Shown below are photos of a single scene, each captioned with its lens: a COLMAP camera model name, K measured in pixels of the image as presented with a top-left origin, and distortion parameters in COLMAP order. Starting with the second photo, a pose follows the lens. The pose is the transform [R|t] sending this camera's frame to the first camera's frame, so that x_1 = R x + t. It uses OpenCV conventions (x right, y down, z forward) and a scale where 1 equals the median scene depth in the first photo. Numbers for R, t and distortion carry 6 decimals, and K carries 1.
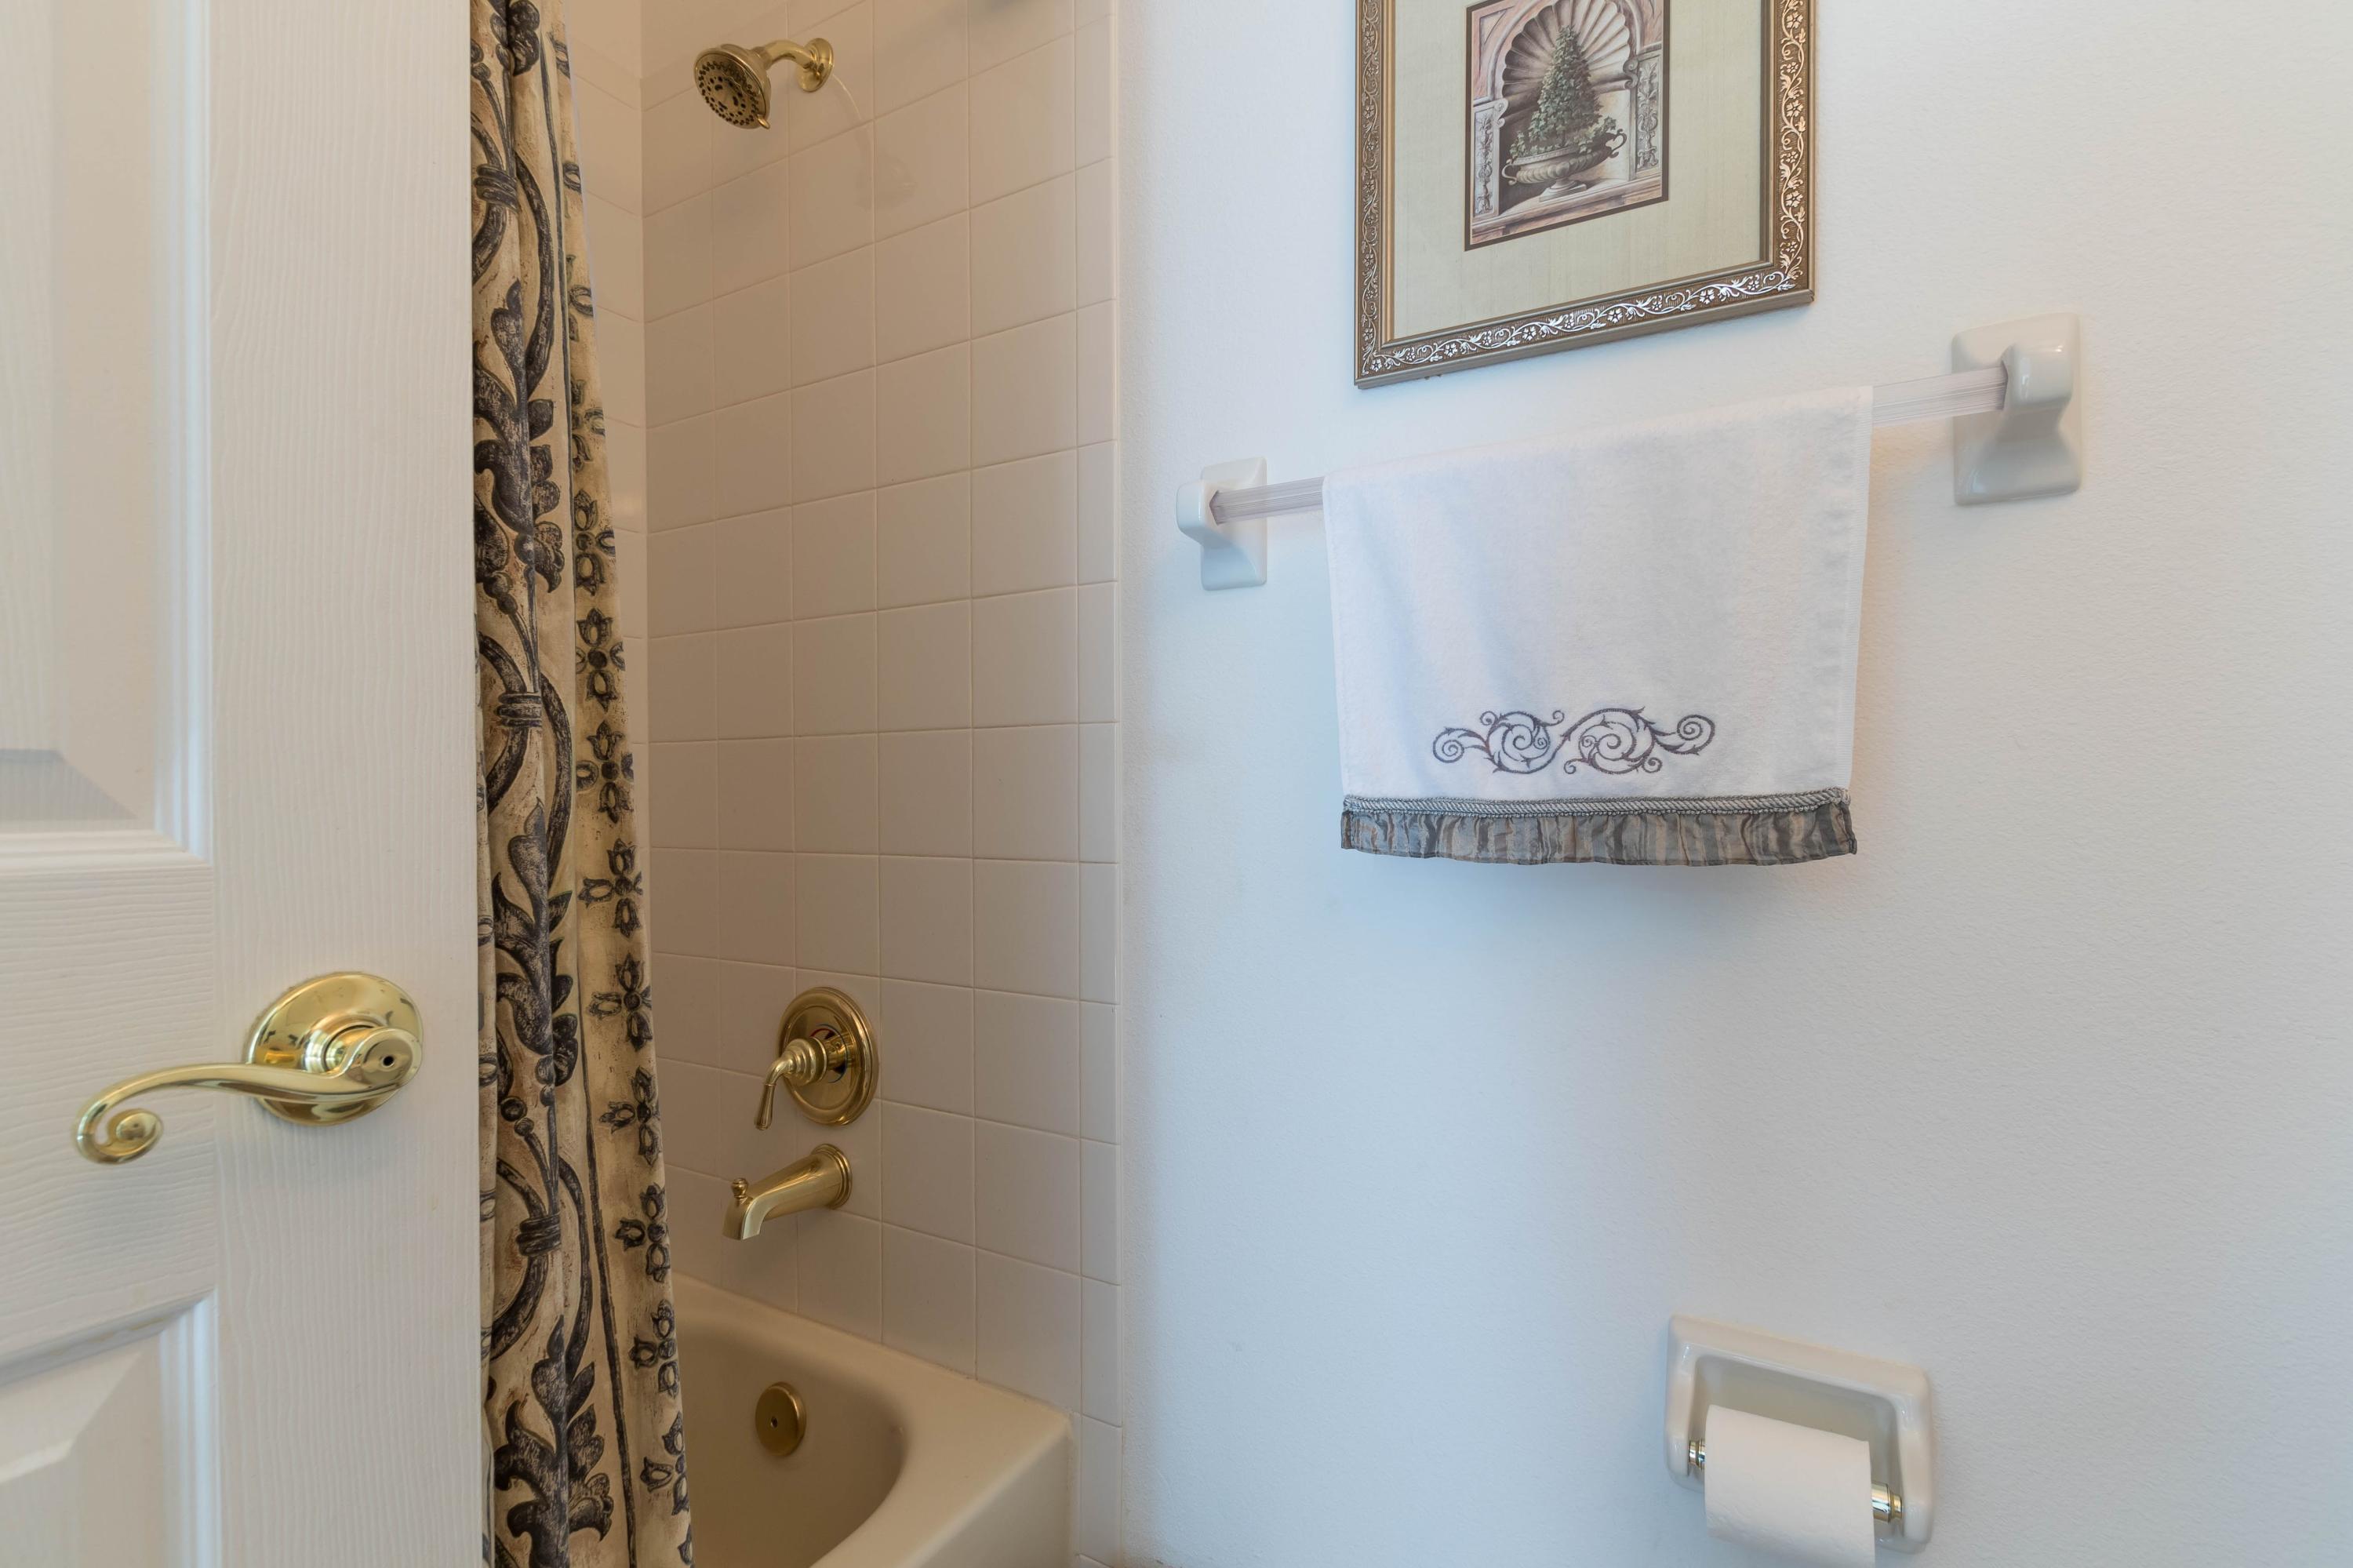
lens RADIAL K [[1078.6, 0, 1162.9], [0, 1078.6, 800.2], [0, 0, 1]] dist [0.000501, 0.000378]
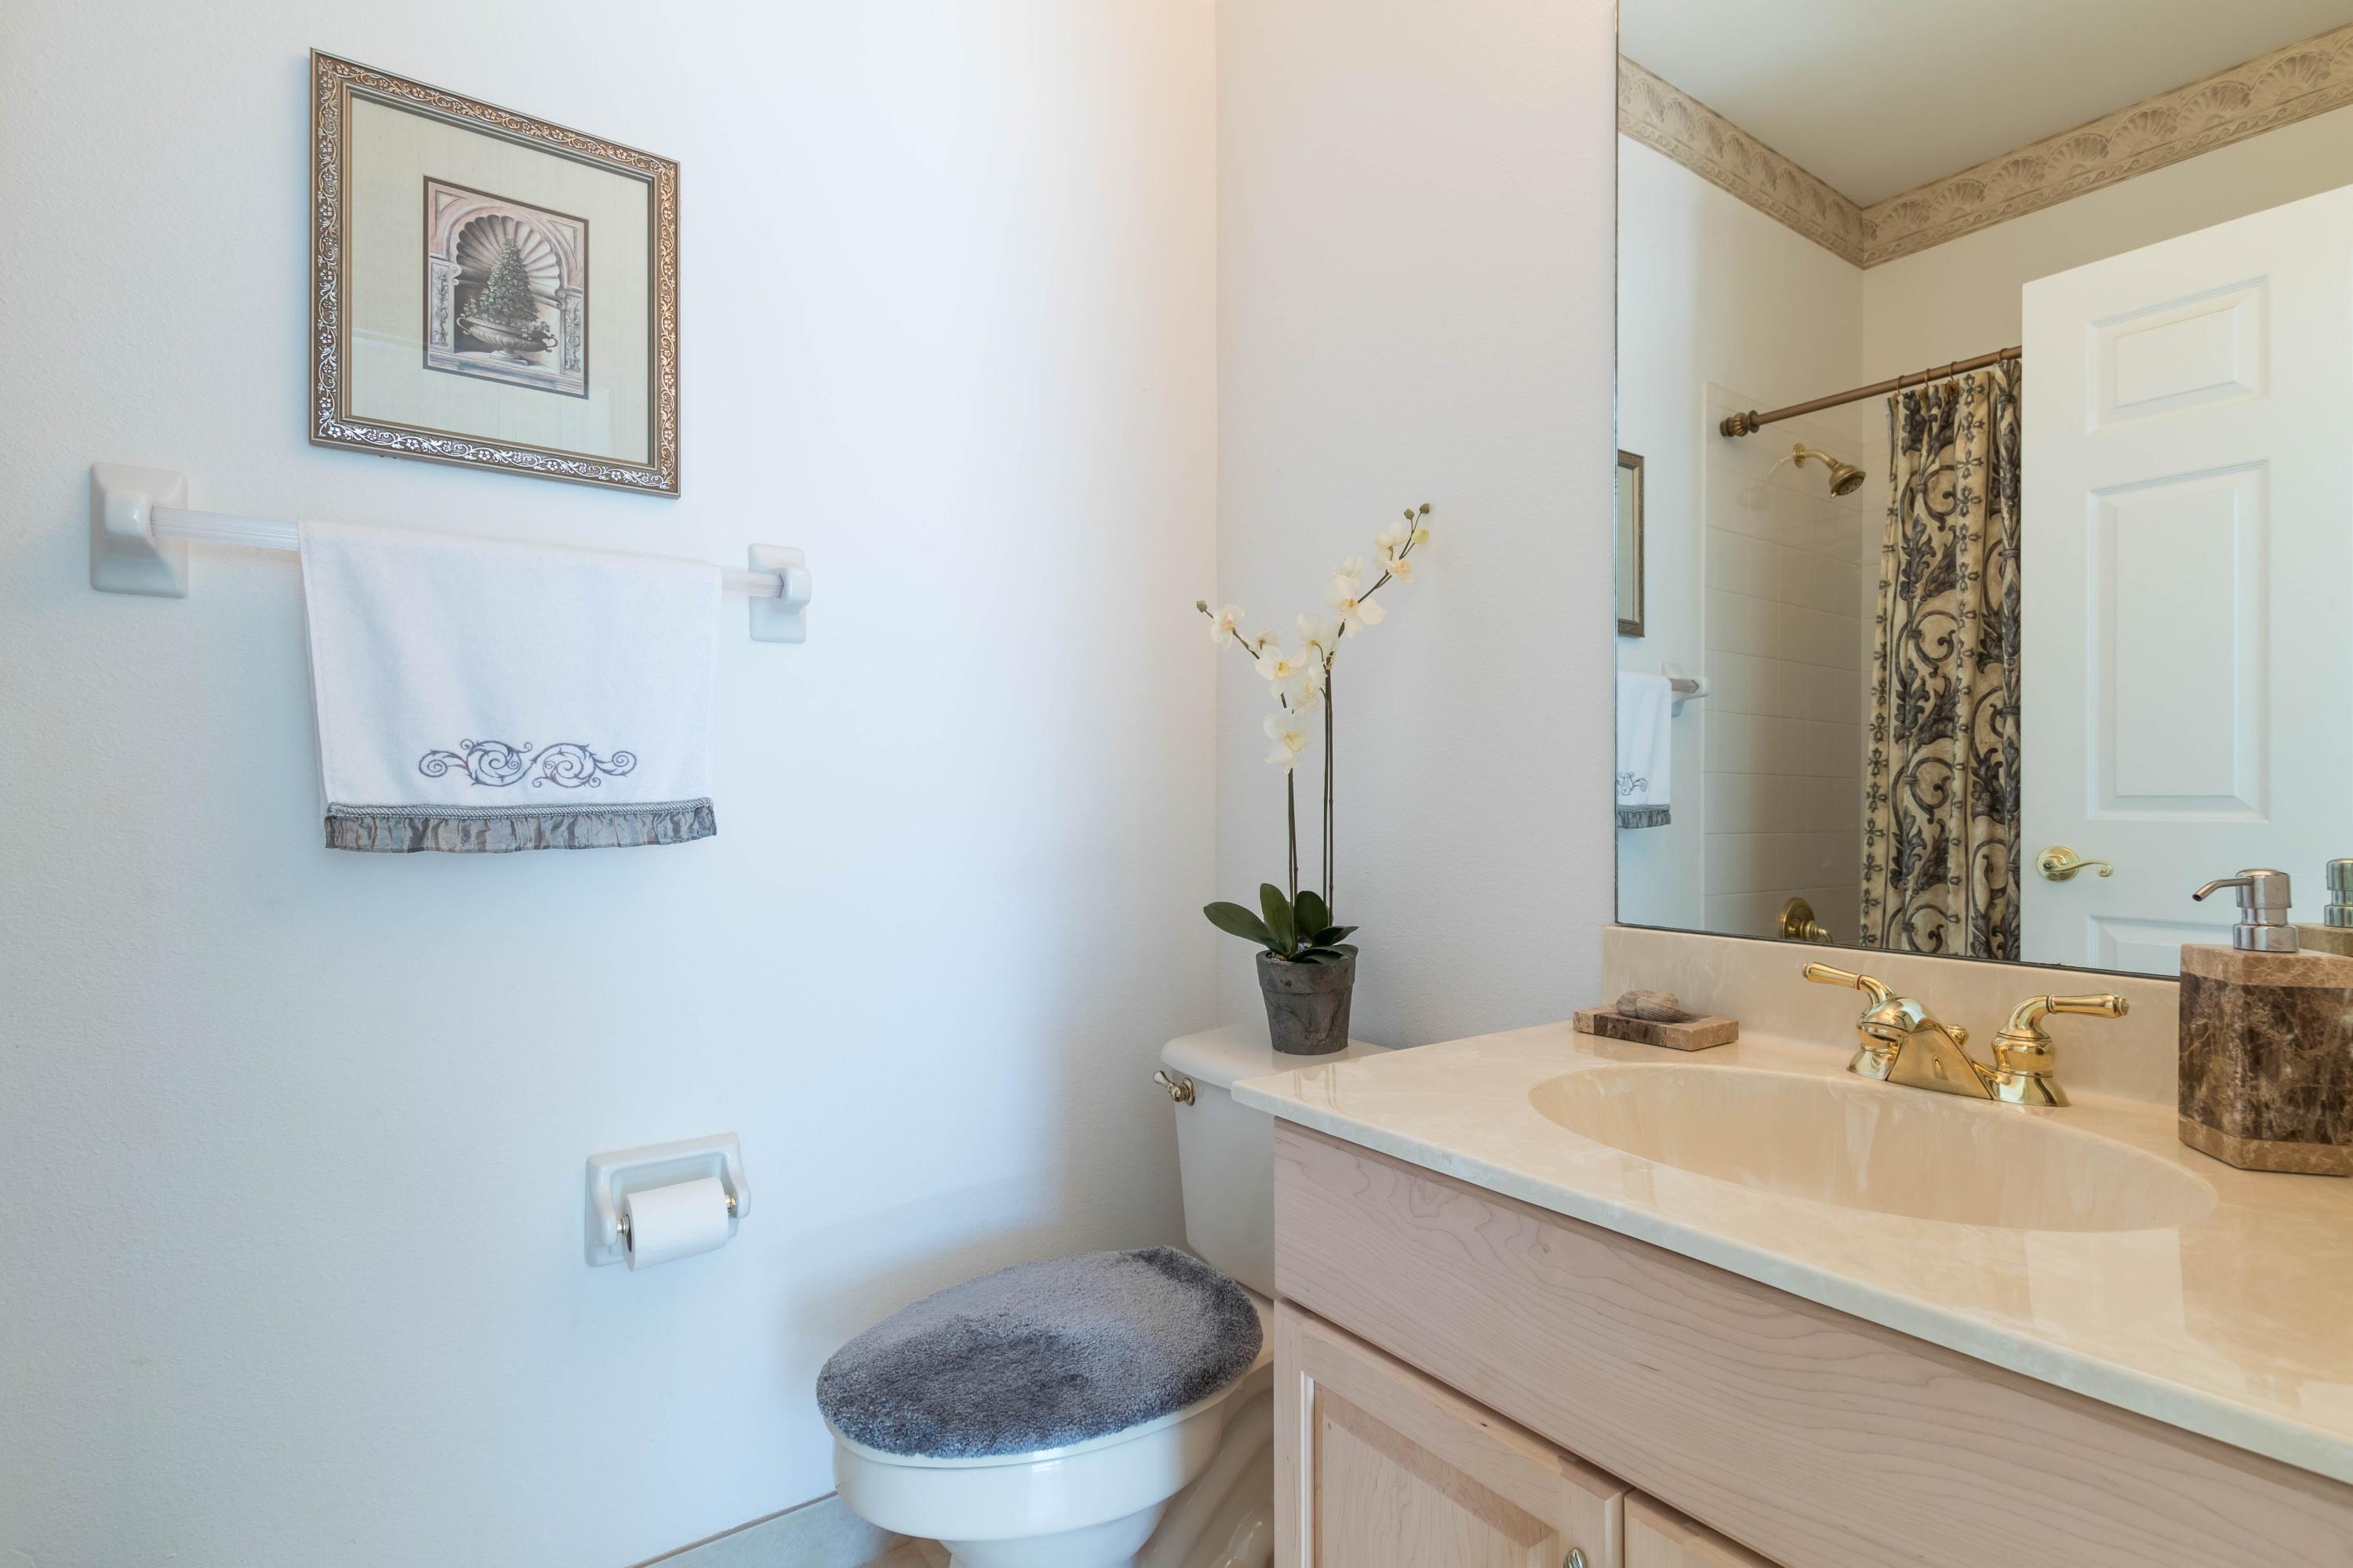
lens RADIAL K [[1078.6, 0, 1162.9], [0, 1078.6, 800.2], [0, 0, 1]] dist [0.000501, 0.000378]
pose [[0.419532, 0.000394, 0.907740, -0.543420], [0.005570, 0.999980, -0.003008, 0.001301], [-0.907723, 0.006318, 0.419522, -0.331498]]
